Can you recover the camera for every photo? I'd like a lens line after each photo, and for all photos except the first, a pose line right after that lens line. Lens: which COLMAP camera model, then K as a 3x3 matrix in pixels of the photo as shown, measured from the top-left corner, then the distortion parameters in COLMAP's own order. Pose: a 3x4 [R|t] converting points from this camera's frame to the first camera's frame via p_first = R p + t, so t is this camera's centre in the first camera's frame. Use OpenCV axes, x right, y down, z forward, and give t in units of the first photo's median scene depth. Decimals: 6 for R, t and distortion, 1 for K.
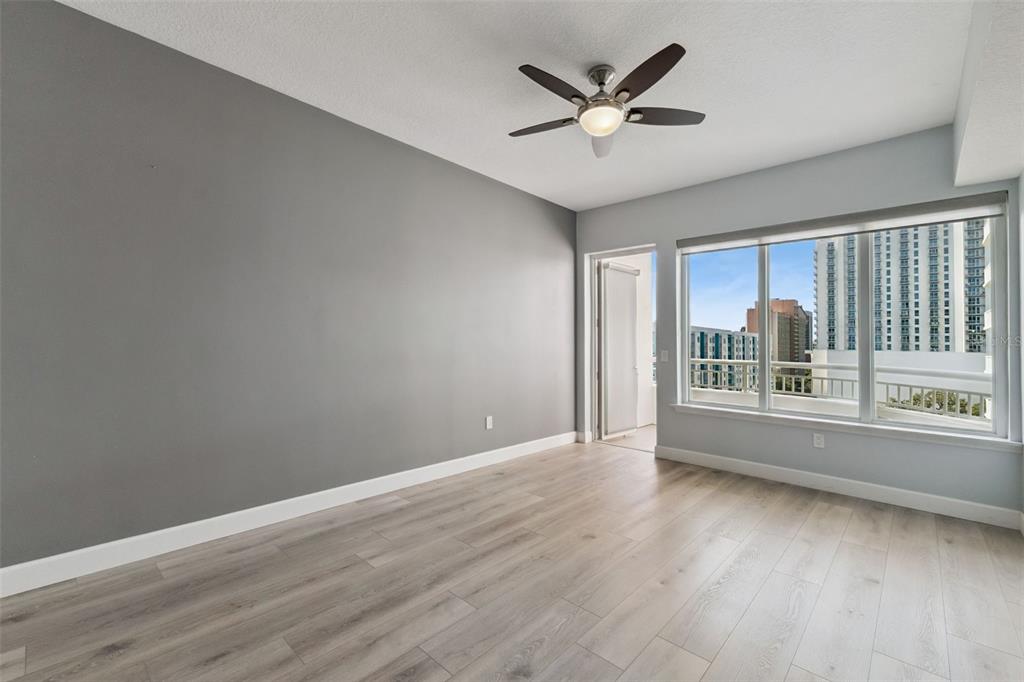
lens RADIAL K [[449.6, 0, 515.2], [0, 449.6, 342.0], [0, 0, 1]] dist [0.002411, -0.000264]
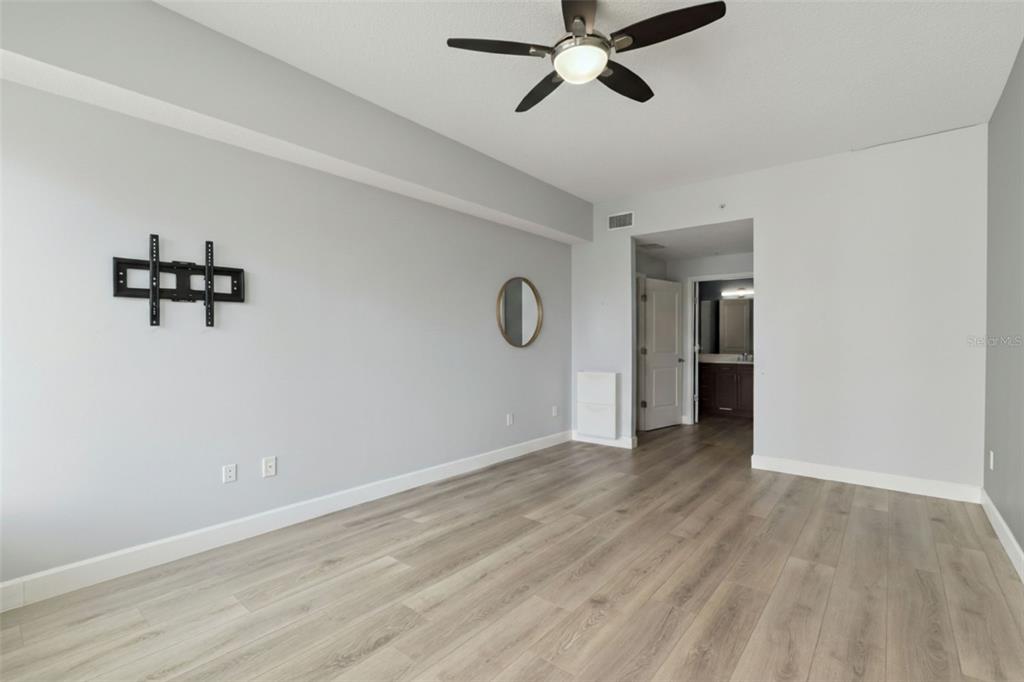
lens RADIAL K [[449.6, 0, 515.2], [0, 449.6, 342.0], [0, 0, 1]] dist [0.002411, -0.000264]
pose [[-0.998491, -0.021437, -0.050569, 0.357476], [-0.021846, 0.999733, 0.007554, -0.004550], [0.050393, 0.008647, -0.998692, 1.770159]]
